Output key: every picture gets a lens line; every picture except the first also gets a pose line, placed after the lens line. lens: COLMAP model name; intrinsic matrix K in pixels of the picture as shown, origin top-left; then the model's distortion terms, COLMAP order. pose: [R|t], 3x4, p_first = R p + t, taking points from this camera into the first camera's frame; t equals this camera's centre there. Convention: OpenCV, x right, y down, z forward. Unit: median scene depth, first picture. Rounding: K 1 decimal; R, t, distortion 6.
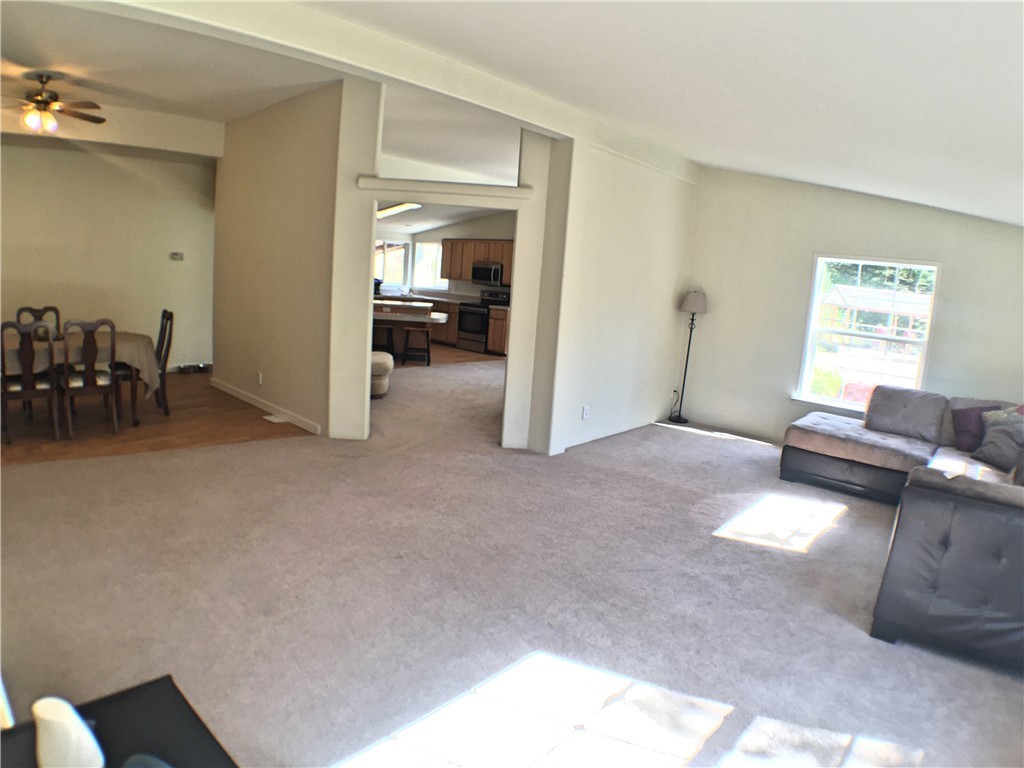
lens RADIAL K [[618.3, 0, 513.9], [0, 618.3, 362.5], [0, 0, 1]] dist [-0.142004, 0.001041]
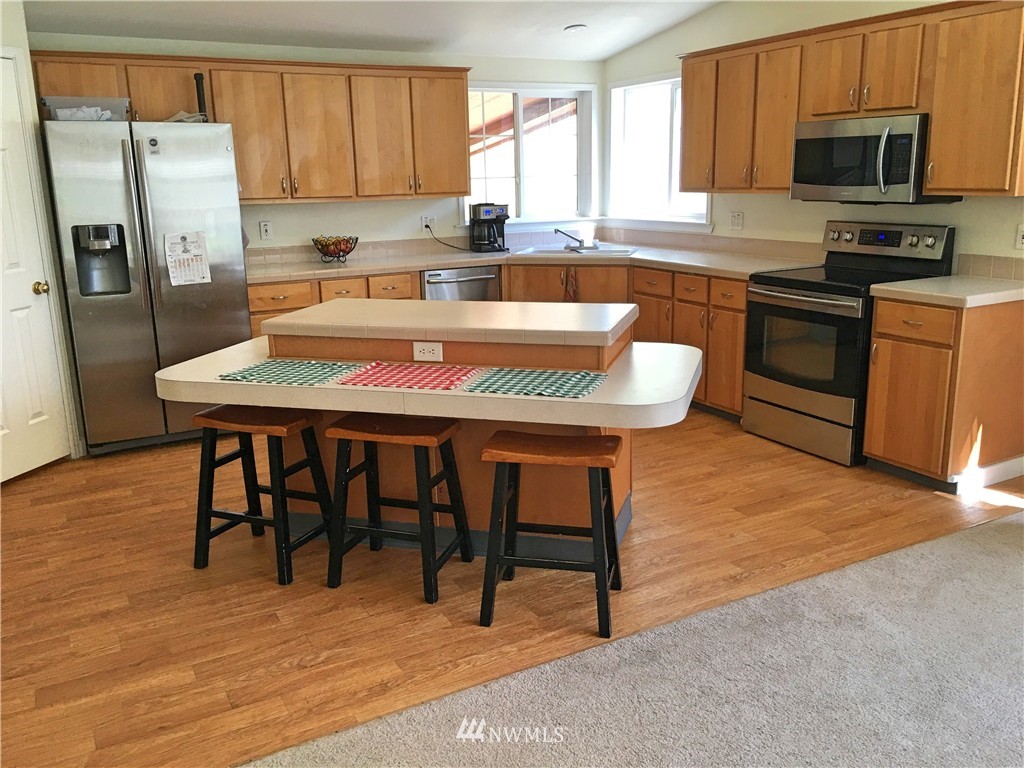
lens RADIAL K [[886.4, 0, 512.0], [0, 886.4, 384.0], [0, 0, 1]] dist [0.057356, 0.000871]
pose [[0.941419, -0.016601, -0.336830, -0.055756], [0.046196, 0.995721, 0.080038, -0.087808], [0.334060, -0.090909, 0.938158, 0.598289]]
